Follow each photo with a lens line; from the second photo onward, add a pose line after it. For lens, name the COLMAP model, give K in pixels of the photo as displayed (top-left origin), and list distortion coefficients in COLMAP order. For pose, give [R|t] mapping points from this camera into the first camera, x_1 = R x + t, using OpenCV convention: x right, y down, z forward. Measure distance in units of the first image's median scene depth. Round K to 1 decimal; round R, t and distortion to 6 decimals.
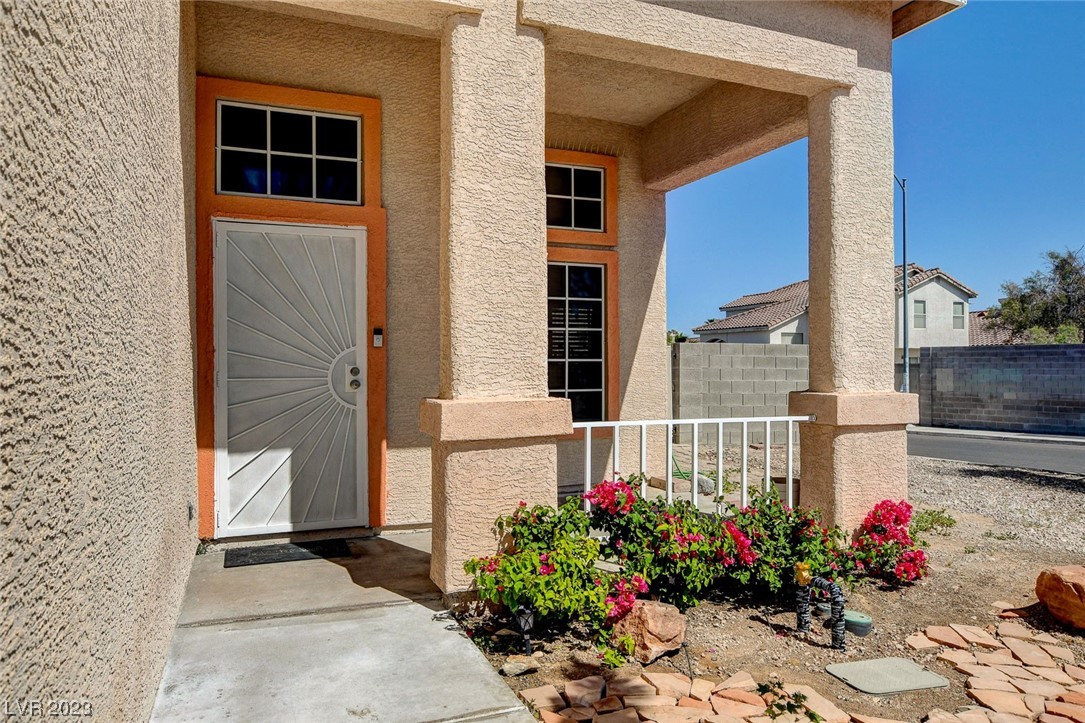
lens RADIAL K [[726.5, 0, 542.5], [0, 726.5, 361.5], [0, 0, 1]] dist [0.005348, 0.001656]
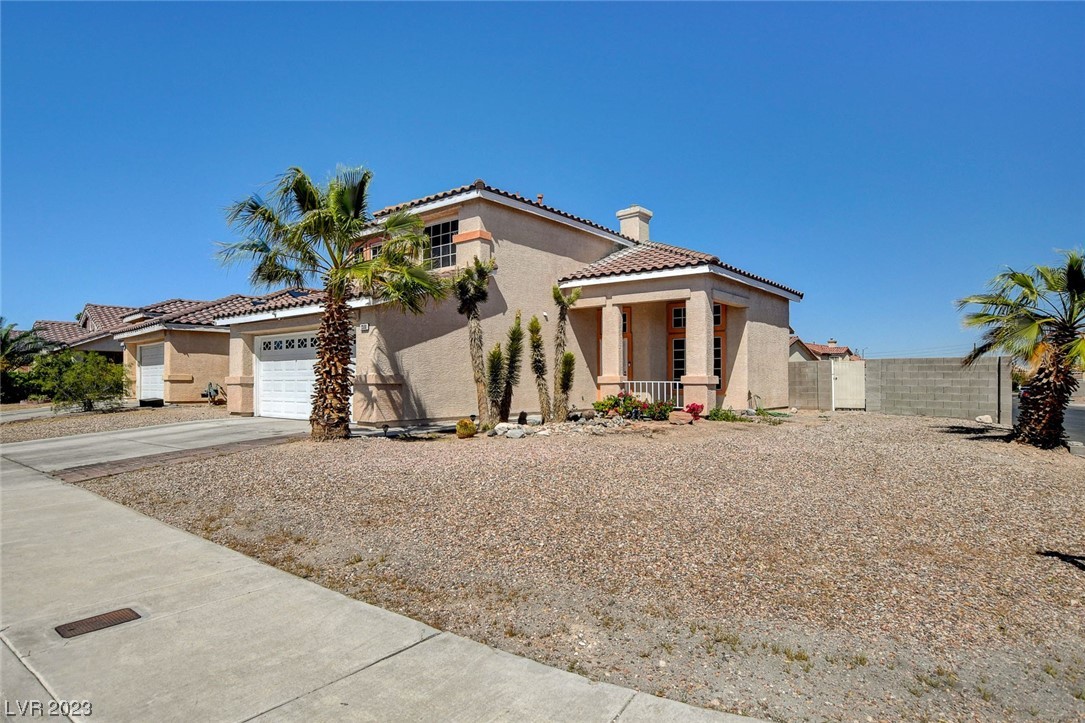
lens RADIAL K [[604.2, 0, 542.5], [0, 604.2, 361.5], [0, 0, 1]] dist [-0.020487, 0.001041]
pose [[0.490059, -0.027736, -0.871248, 2.763488], [0.004442, 0.999560, -0.029322, 0.056836], [0.871678, 0.010499, 0.489967, -1.243630]]
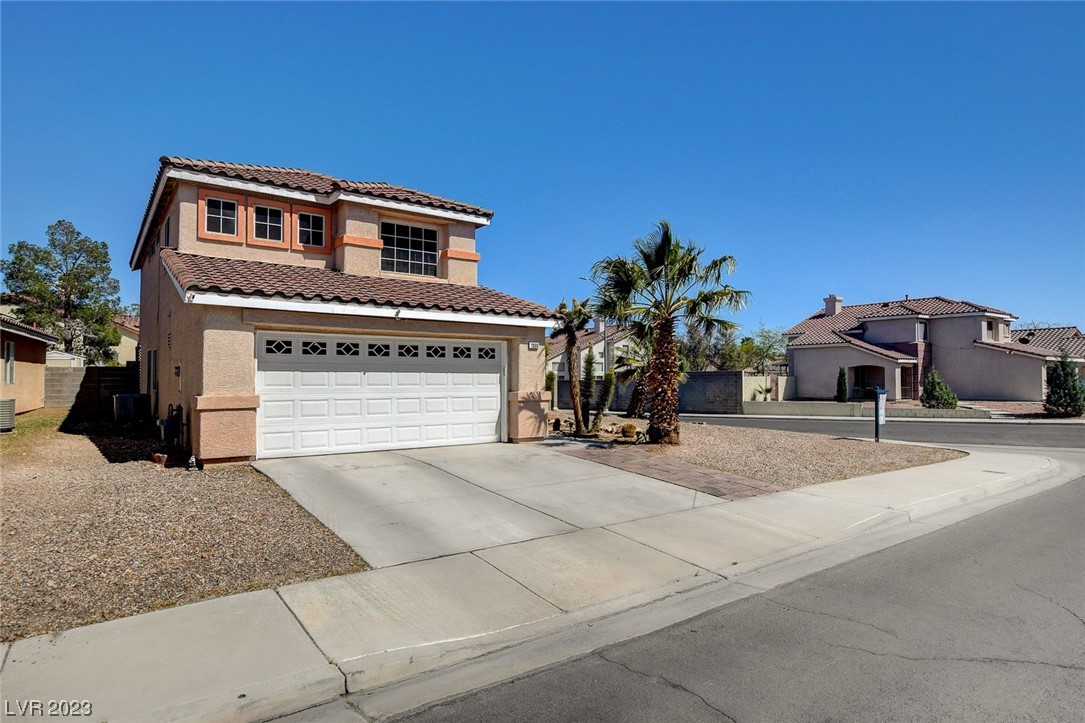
lens RADIAL K [[604.2, 0, 542.5], [0, 604.2, 361.5], [0, 0, 1]] dist [-0.020487, 0.001041]
pose [[0.965520, 0.009170, 0.260167, -0.571677], [-0.002241, 0.999635, -0.026916, -0.027441], [-0.260319, 0.025405, 0.965188, -3.286851]]
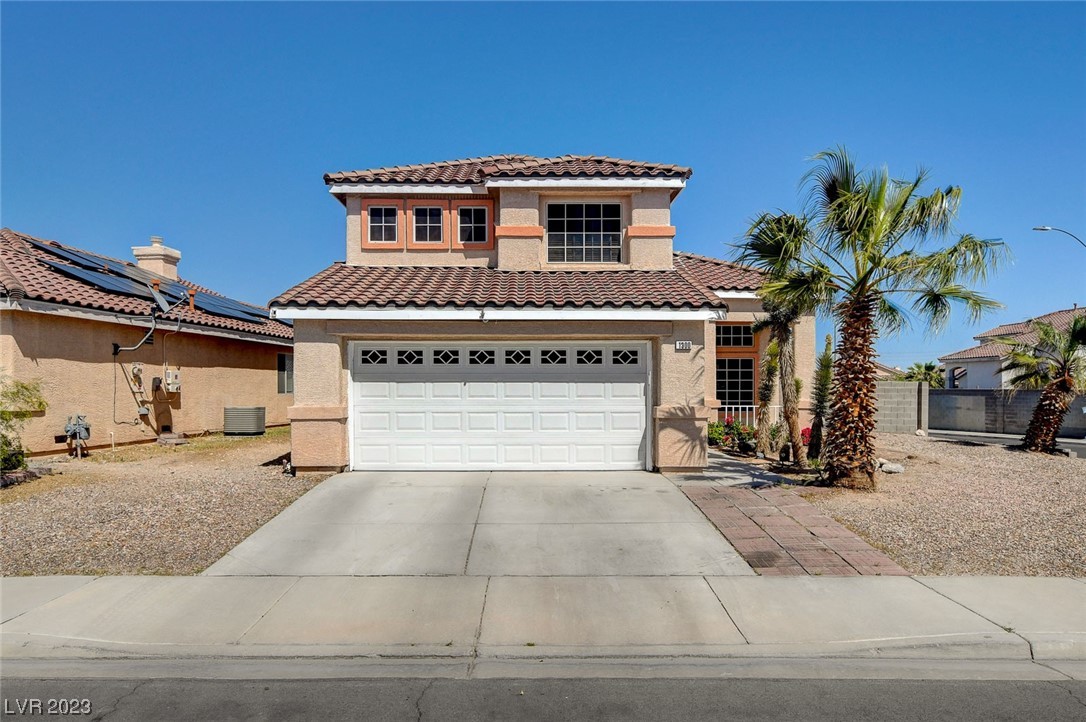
lens RADIAL K [[772.1, 0, 544.5], [0, 772.1, 392.5], [0, 0, 1]] dist [-0.011837, 0.032426]
pose [[0.934403, 0.003582, -0.356201, 0.597038], [-0.000032, 0.999950, 0.009970, -0.038399], [0.356219, -0.009305, 0.934356, -3.260516]]
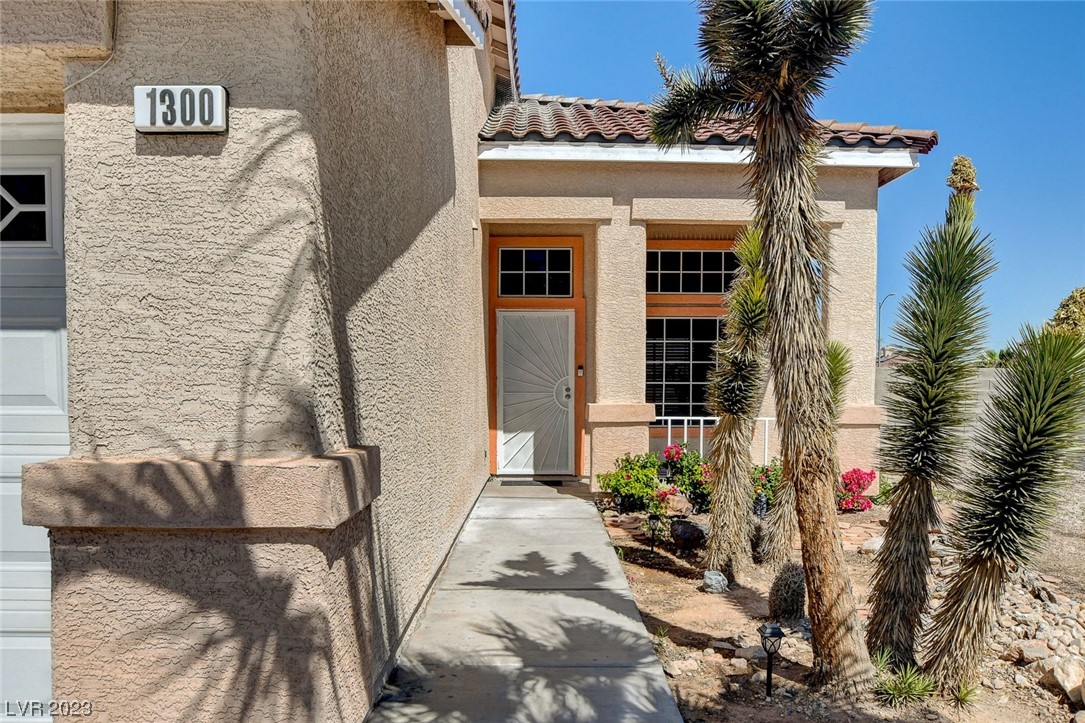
lens RADIAL K [[837.4, 0, 539.6], [0, 837.4, 393.1], [0, 0, 1]] dist [0.002122, 0.000011]
pose [[0.926099, 0.010338, -0.377138, 0.491811], [-0.004222, 0.999846, 0.017040, -0.014097], [0.377256, -0.014189, 0.926000, -1.015966]]
